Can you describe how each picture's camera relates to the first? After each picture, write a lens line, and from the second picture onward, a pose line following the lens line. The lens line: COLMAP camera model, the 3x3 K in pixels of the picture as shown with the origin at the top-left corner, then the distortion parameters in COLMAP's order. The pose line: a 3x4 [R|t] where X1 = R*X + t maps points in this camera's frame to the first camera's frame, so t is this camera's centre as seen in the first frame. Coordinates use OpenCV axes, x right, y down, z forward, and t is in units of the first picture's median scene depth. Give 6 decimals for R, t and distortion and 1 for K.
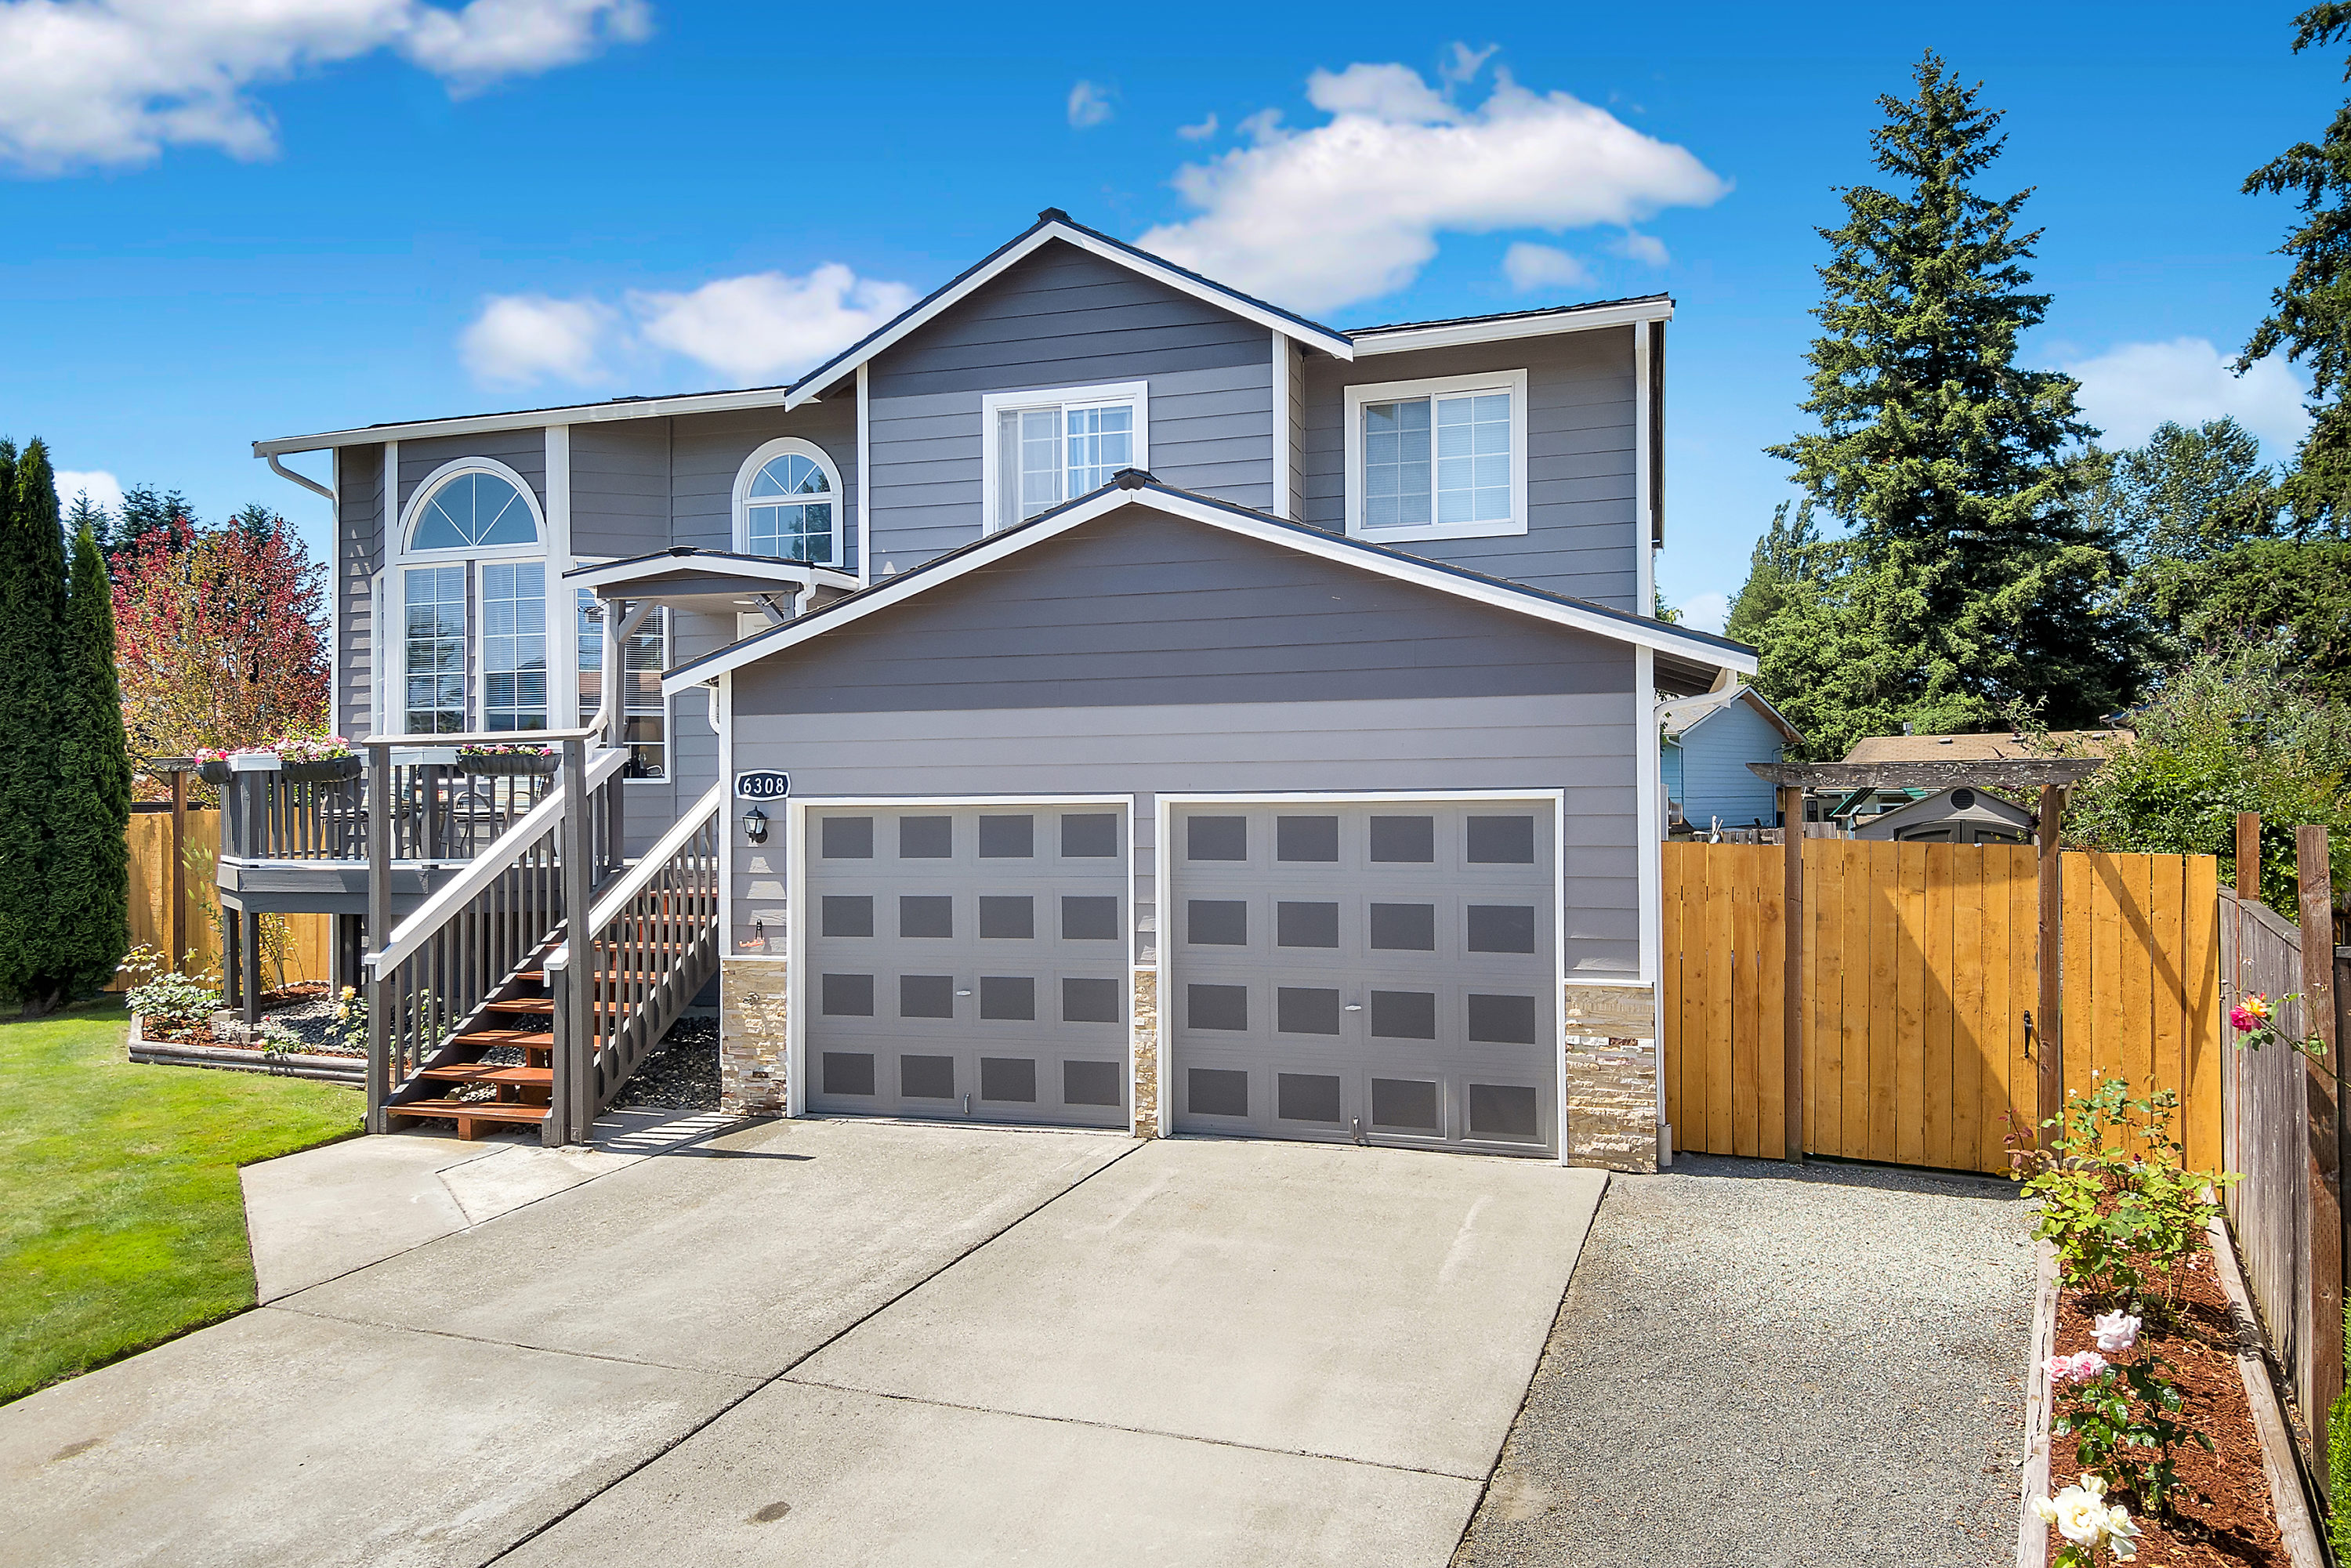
lens RADIAL K [[1366.9, 0, 1200.0], [0, 1366.9, 770.0], [0, 0, 1]] dist [0.068774, -0.084843]
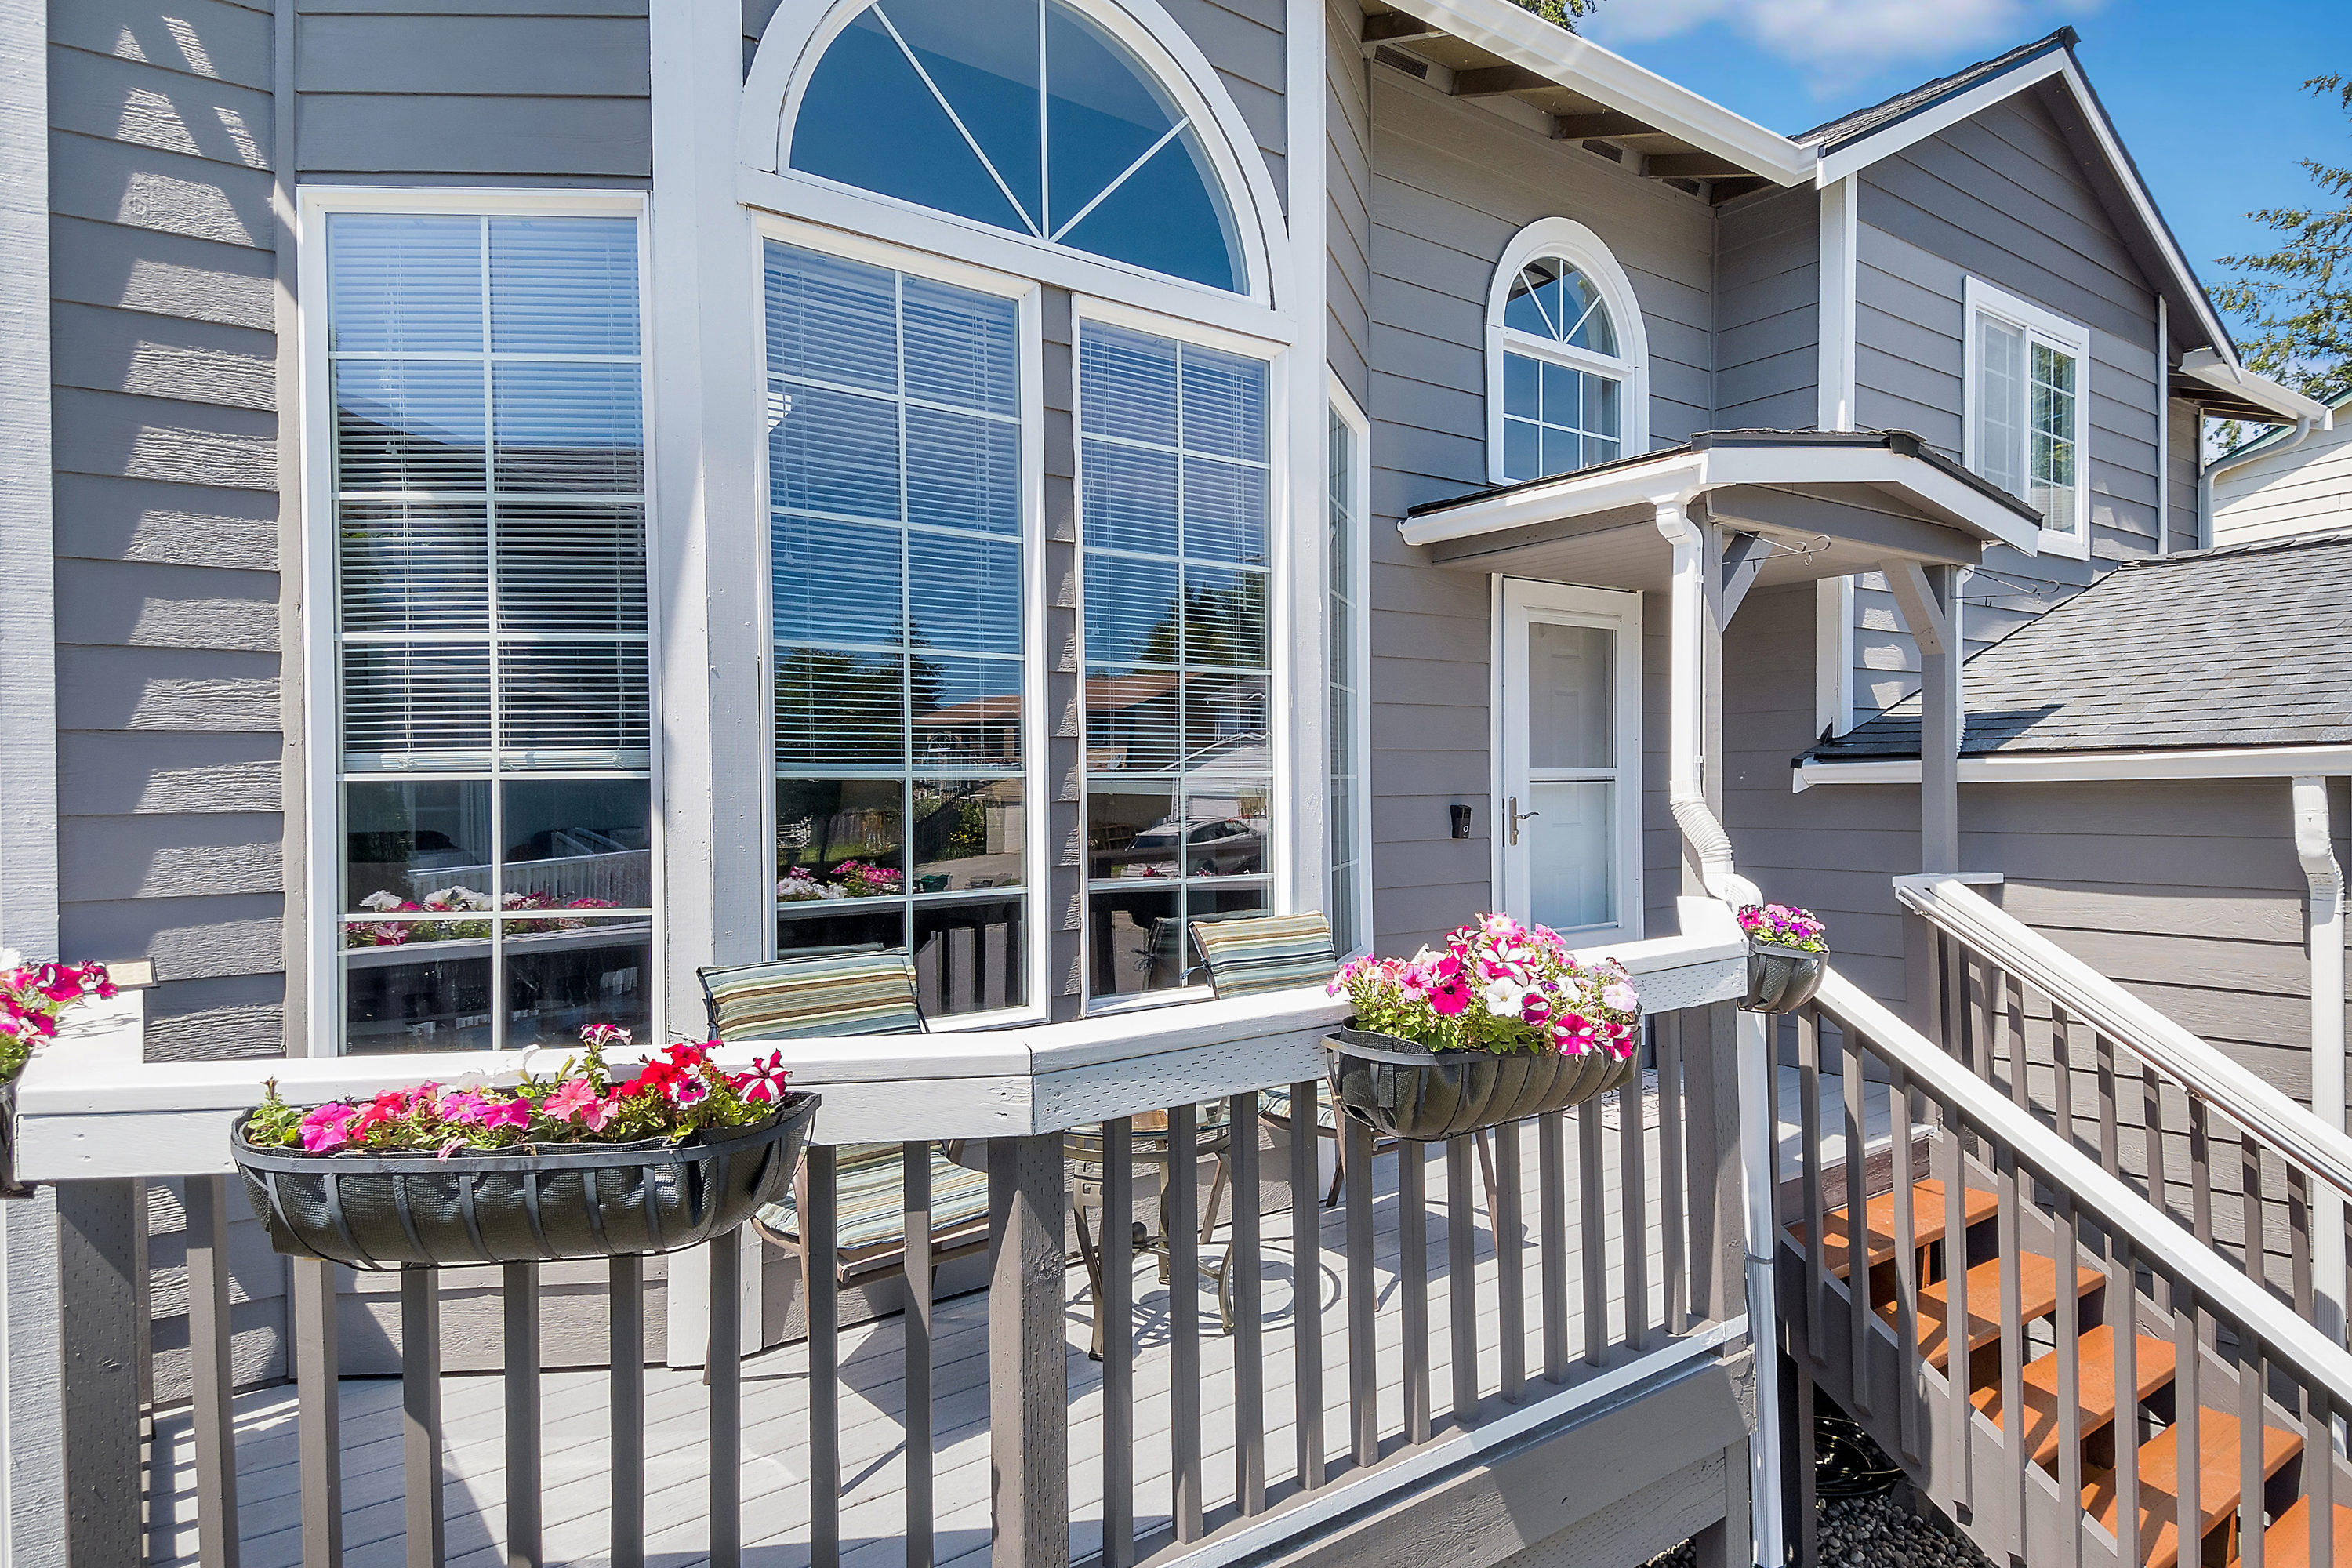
lens RADIAL K [[1342.5, 0, 1176.0], [0, 1342.5, 784.0], [0, 0, 1]] dist [0.129404, -0.106251]
pose [[0.601535, 0.004372, 0.798834, -0.768875], [-0.003967, 0.999989, -0.002486, -0.042559], [-0.798836, -0.001674, 0.601546, 0.819816]]
